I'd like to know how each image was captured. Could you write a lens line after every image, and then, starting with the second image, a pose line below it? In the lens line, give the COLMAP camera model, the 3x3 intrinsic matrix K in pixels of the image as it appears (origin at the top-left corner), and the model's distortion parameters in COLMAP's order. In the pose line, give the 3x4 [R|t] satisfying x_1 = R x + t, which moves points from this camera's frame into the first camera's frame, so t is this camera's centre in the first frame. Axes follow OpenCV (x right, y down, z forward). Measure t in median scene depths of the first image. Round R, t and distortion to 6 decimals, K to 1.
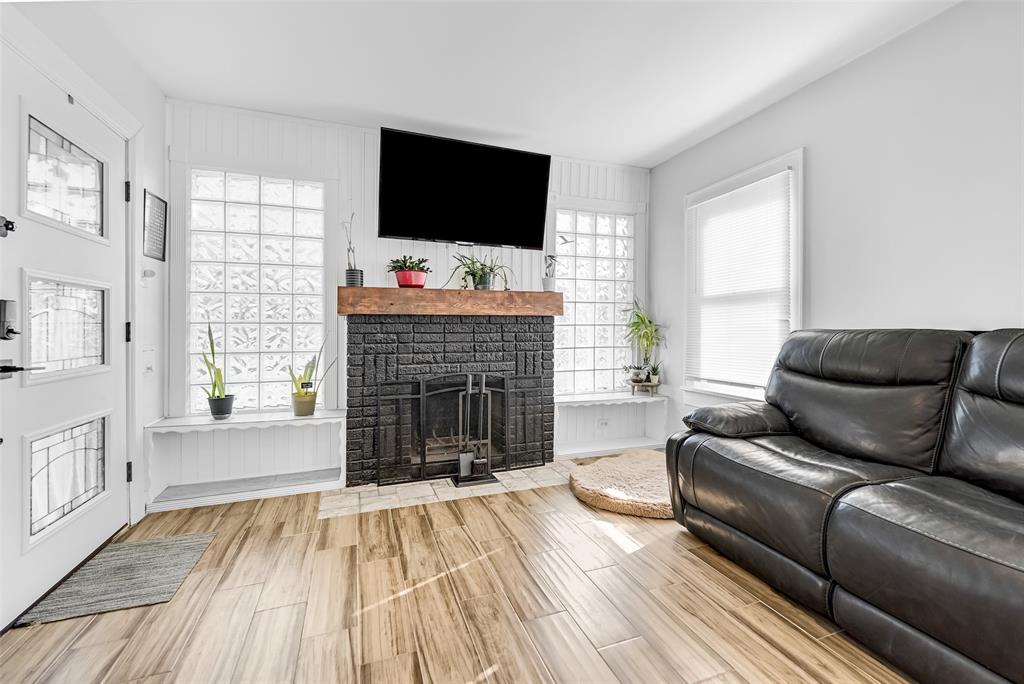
lens RADIAL K [[424.0, 0, 510.8], [0, 424.0, 325.2], [0, 0, 1]] dist [-0.001663, 0.000082]
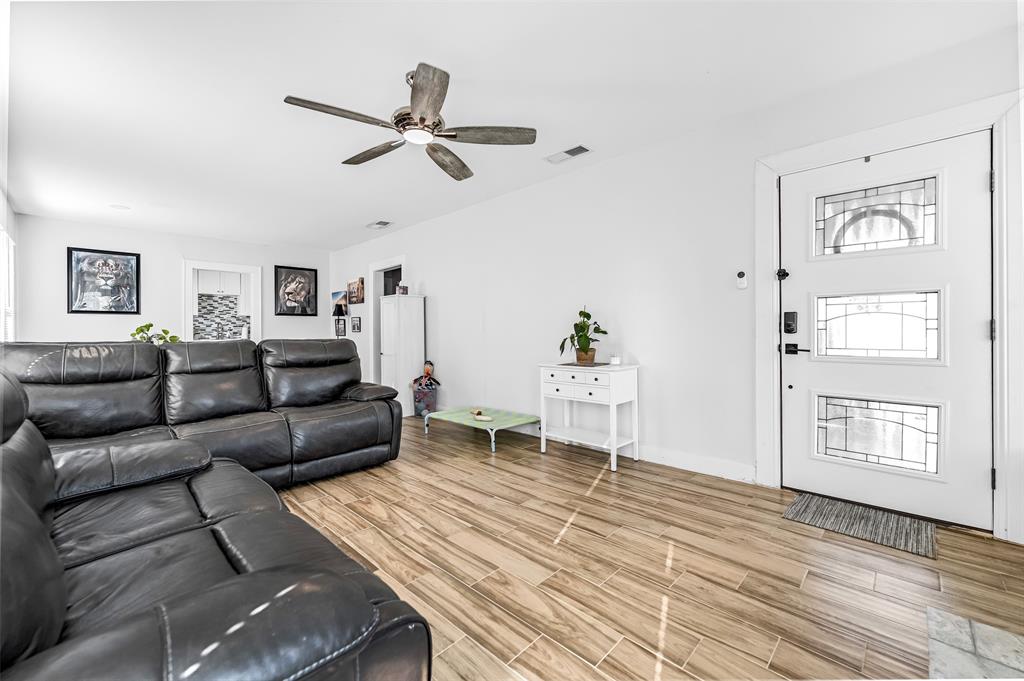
lens RADIAL K [[422.1, 0, 513.7], [0, 422.1, 331.6], [0, 0, 1]] dist [-0.000323, -0.000069]
pose [[-0.901573, 0.015383, -0.432354, 0.398421], [0.016433, 0.999864, 0.001307, 0.001394], [0.432315, -0.005927, -0.901703, 1.211066]]
